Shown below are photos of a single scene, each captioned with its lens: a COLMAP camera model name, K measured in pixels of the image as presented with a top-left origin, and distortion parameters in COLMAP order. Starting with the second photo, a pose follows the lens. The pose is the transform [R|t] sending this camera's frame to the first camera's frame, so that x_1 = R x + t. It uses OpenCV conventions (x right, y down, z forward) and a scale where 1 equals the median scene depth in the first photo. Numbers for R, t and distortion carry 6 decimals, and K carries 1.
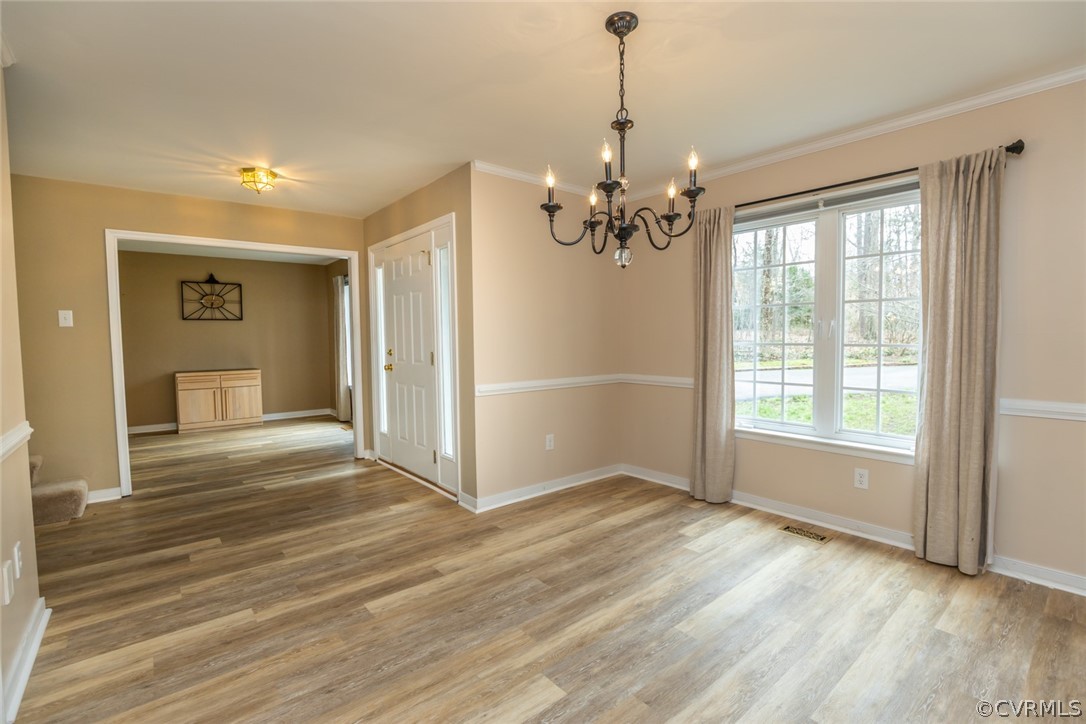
lens RADIAL K [[490.3, 0, 546.3], [0, 490.3, 359.4], [0, 0, 1]] dist [-0.029656, 0.002669]
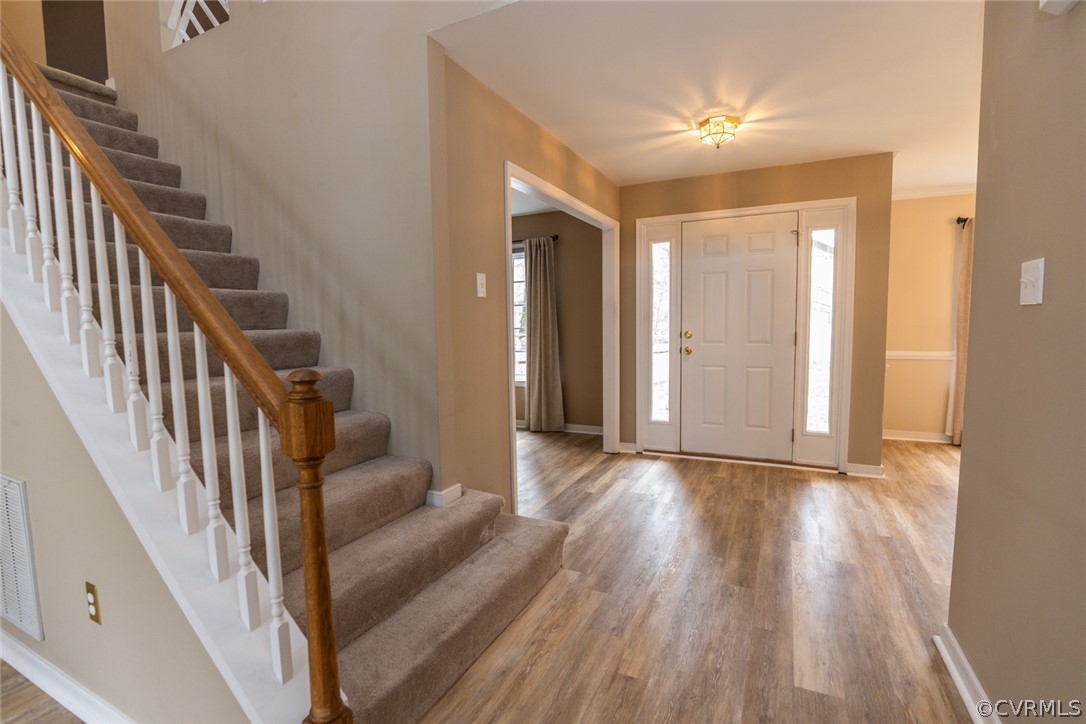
lens RADIAL K [[490.3, 0, 546.6], [0, 490.3, 368.4], [0, 0, 1]] dist [-0.029656, 0.002669]
pose [[0.908850, -0.036414, 0.415530, -1.150904], [0.019647, 0.998814, 0.044557, 0.003313], [-0.416659, -0.032332, 0.908488, 0.306447]]
